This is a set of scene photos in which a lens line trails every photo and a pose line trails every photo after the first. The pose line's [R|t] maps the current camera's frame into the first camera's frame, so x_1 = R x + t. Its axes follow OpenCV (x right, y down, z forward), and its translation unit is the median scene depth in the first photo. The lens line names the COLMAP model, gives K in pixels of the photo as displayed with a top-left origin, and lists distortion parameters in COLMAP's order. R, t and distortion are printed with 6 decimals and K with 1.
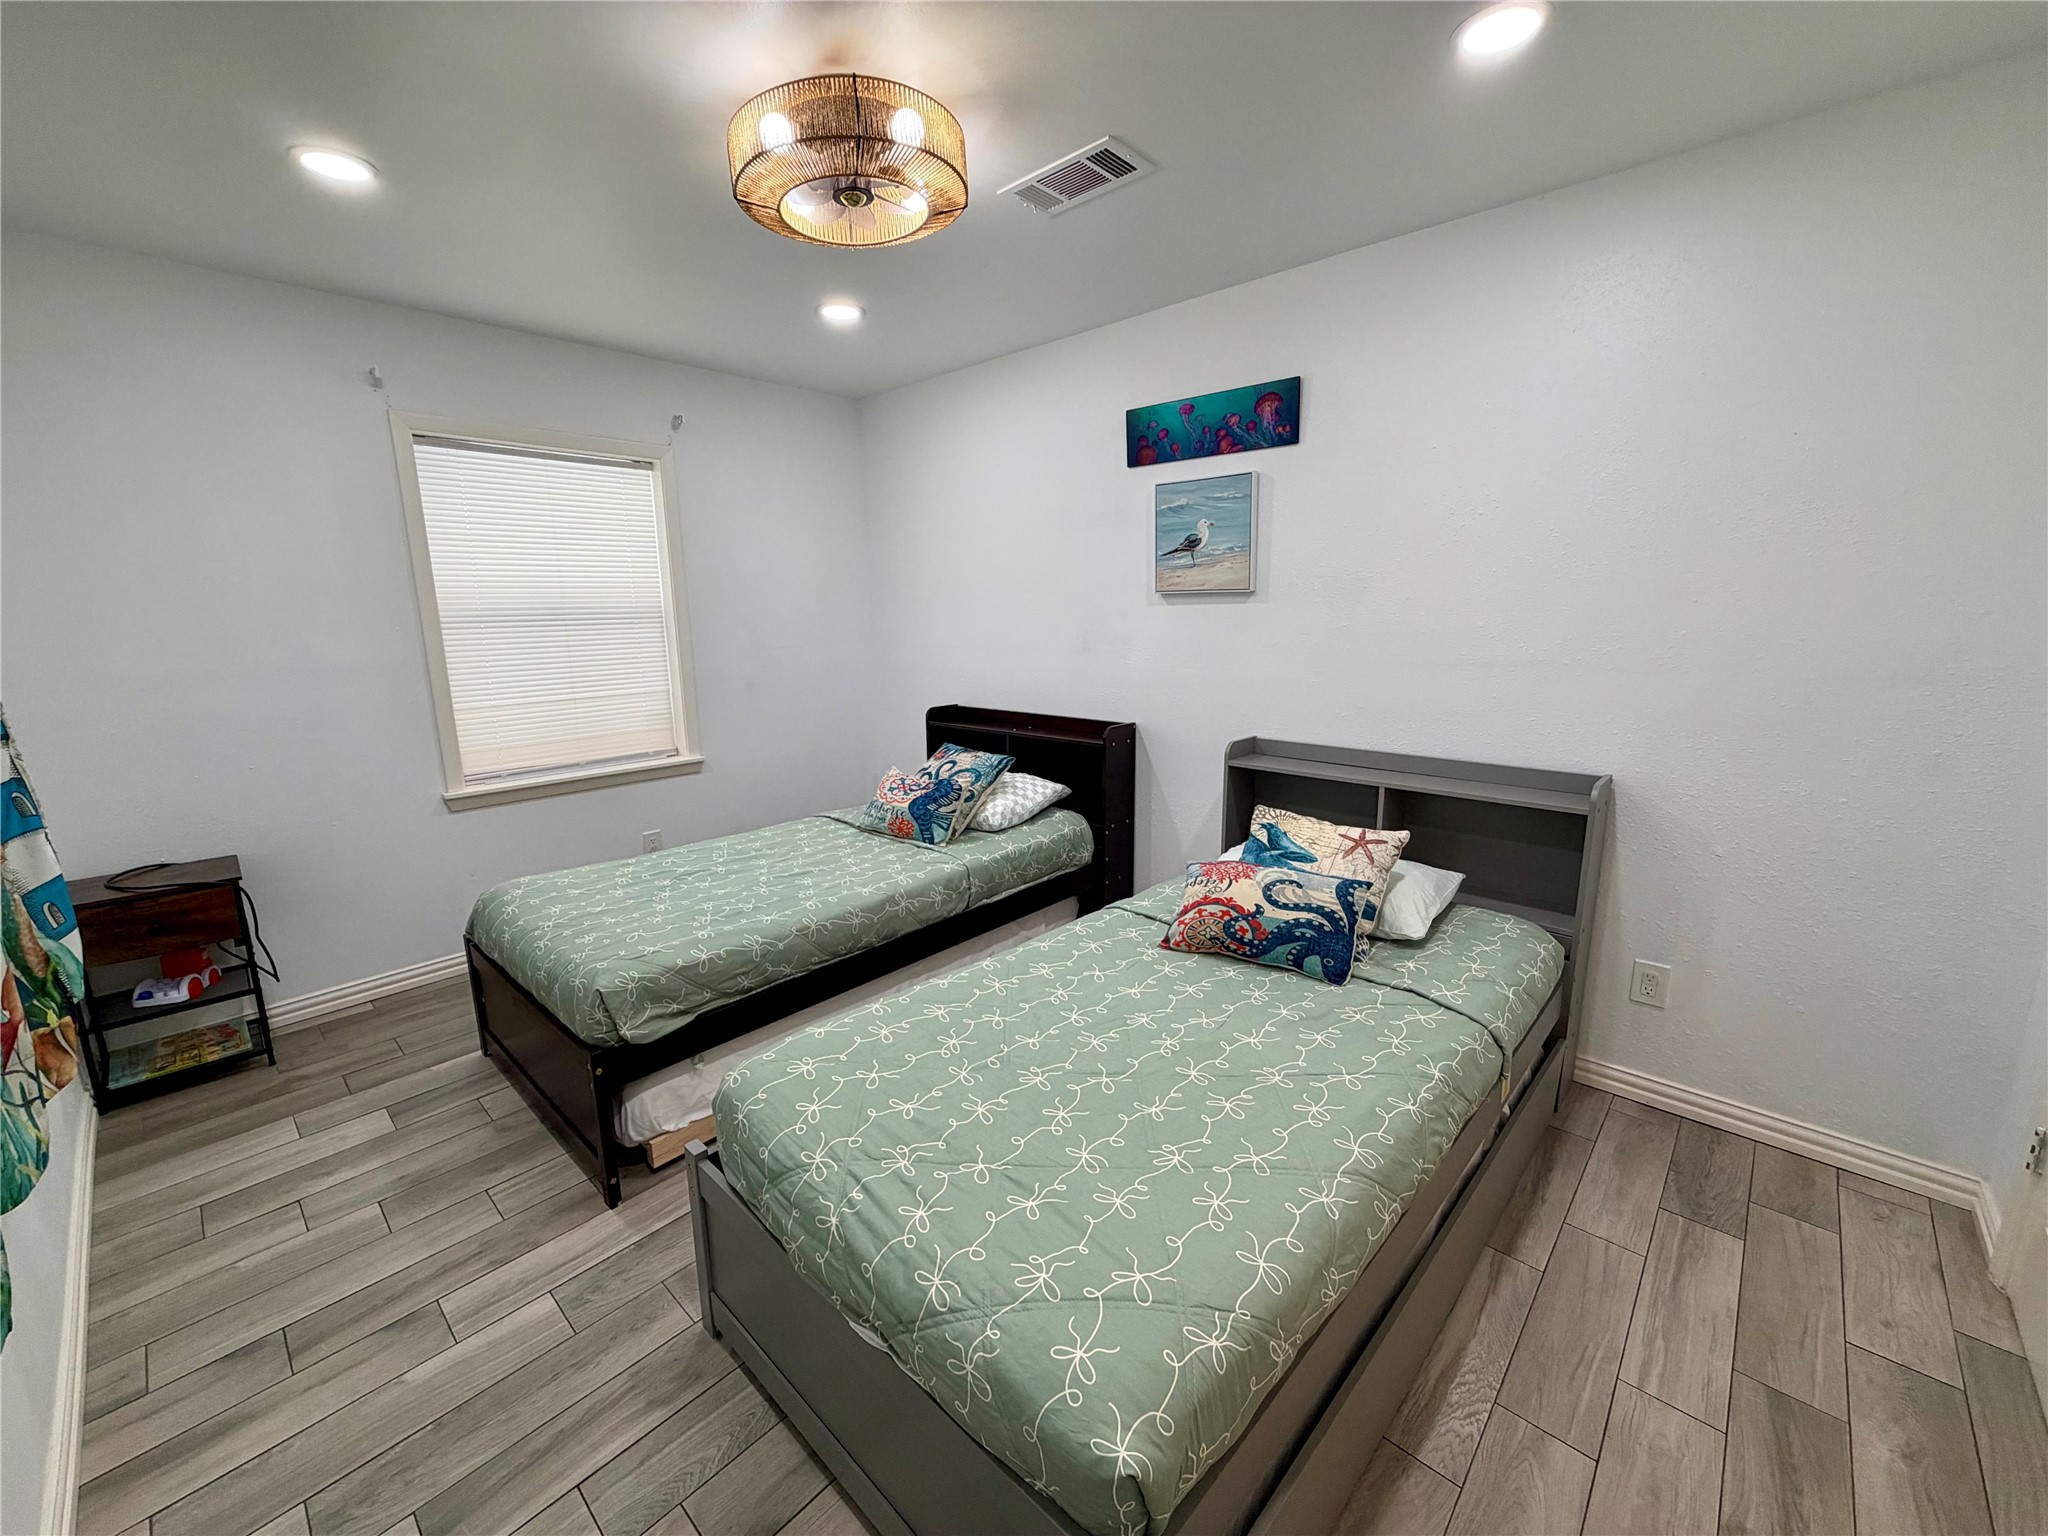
lens RADIAL K [[819.2, 0, 1012.1], [0, 819.2, 775.0], [0, 0, 1]] dist [-0.000295, 0.000279]
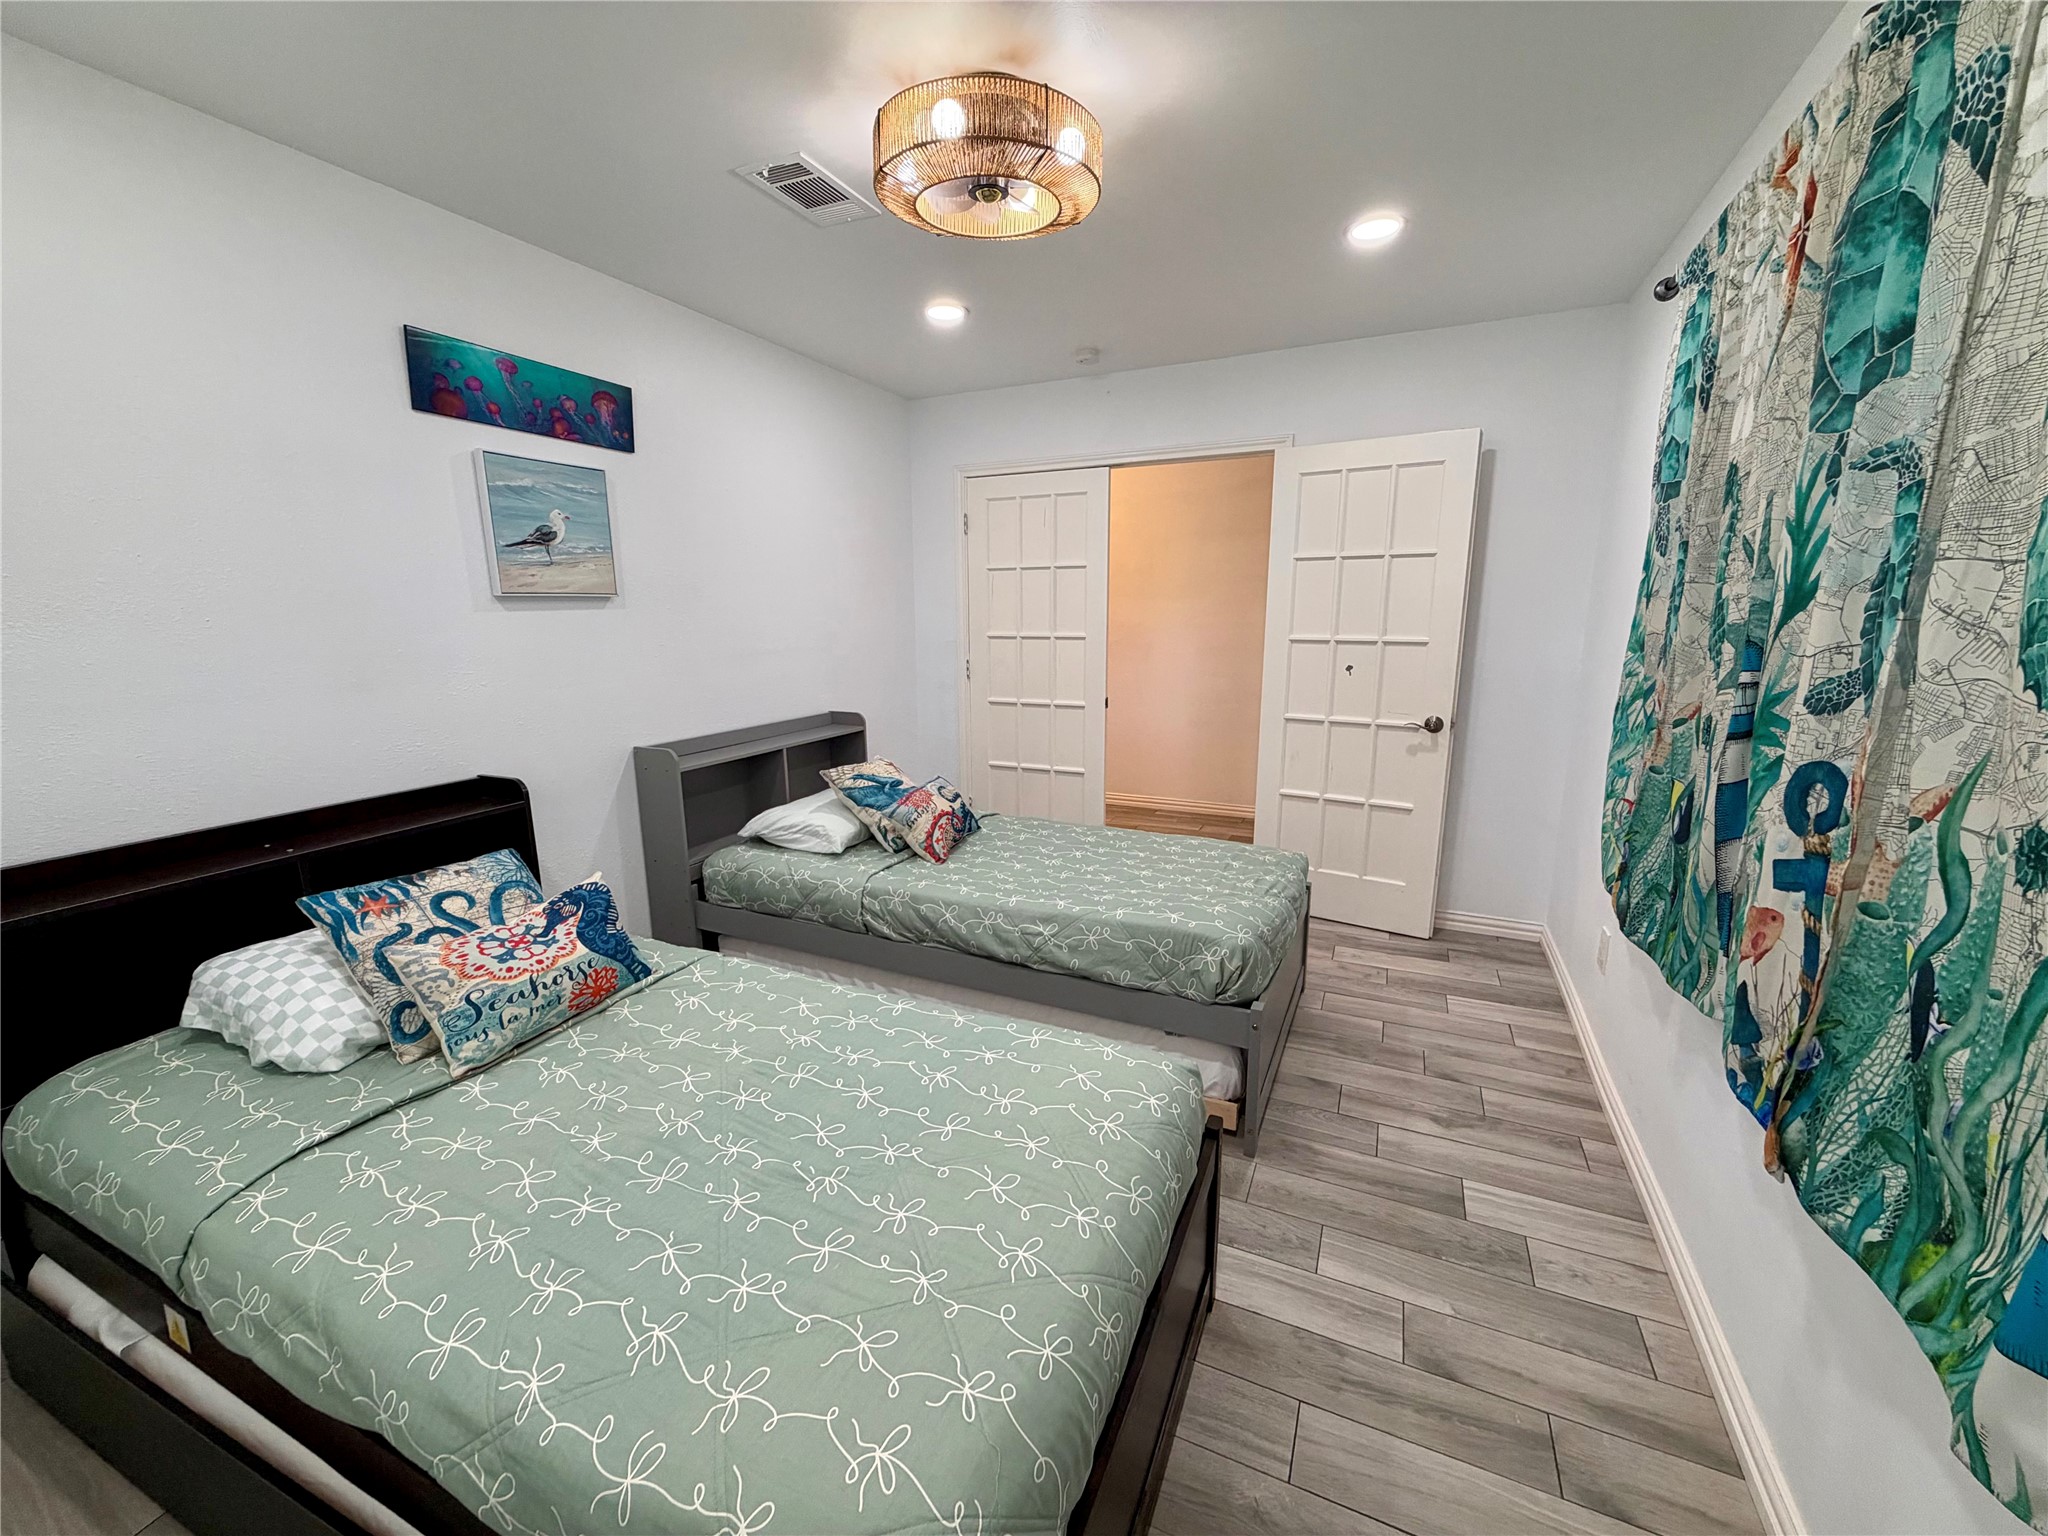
lens RADIAL K [[819.2, 0, 1020.3], [0, 819.2, 780.5], [0, 0, 1]] dist [-0.000295, 0.000279]
pose [[-0.319620, -0.179662, 0.930357, -0.767486], [0.211414, 0.943587, 0.254847, -0.163045], [-0.923660, 0.278144, -0.263607, 0.863463]]
